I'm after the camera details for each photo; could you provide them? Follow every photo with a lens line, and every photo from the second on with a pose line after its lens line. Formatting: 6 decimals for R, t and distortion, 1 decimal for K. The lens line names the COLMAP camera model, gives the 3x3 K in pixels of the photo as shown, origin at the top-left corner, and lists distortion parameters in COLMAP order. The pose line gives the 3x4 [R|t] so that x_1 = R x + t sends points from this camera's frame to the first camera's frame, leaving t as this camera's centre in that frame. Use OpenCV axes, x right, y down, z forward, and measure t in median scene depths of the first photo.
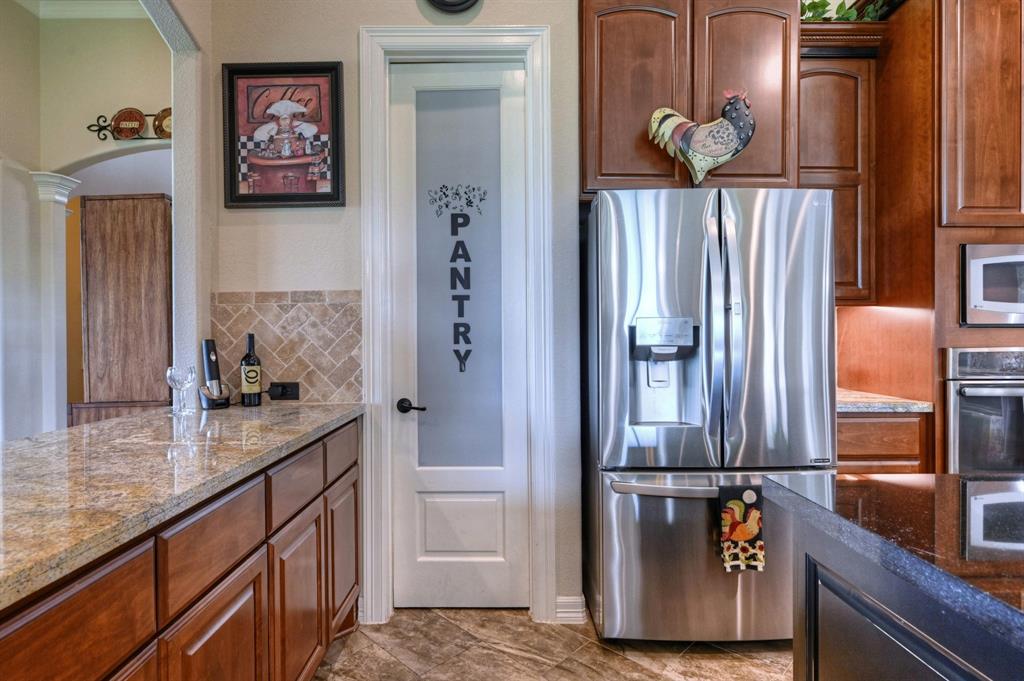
lens RADIAL K [[513.3, 0, 511.9], [0, 513.3, 338.8], [0, 0, 1]] dist [-0.000994, 0.001029]
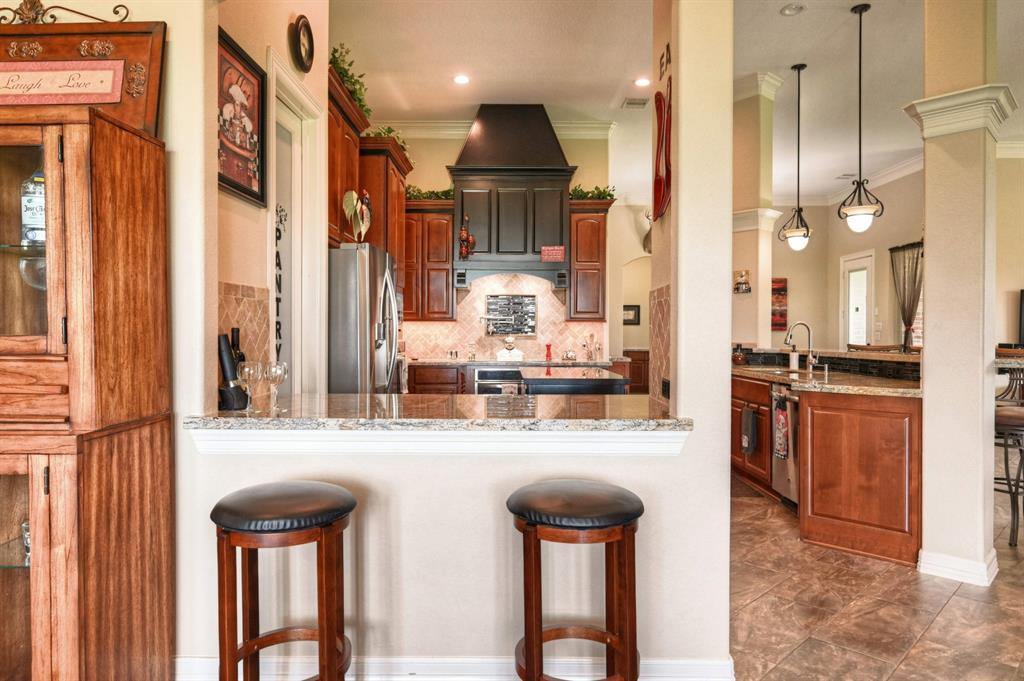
lens RADIAL K [[633.3, 0, 511.8], [0, 633.3, 334.4], [0, 0, 1]] dist [-0.004285, 0.001983]
pose [[0.013993, 0.006600, 0.999880, -1.615677], [-0.001557, 0.999977, -0.006579, 0.008769], [-0.999901, -0.001464, 0.014003, 0.467313]]
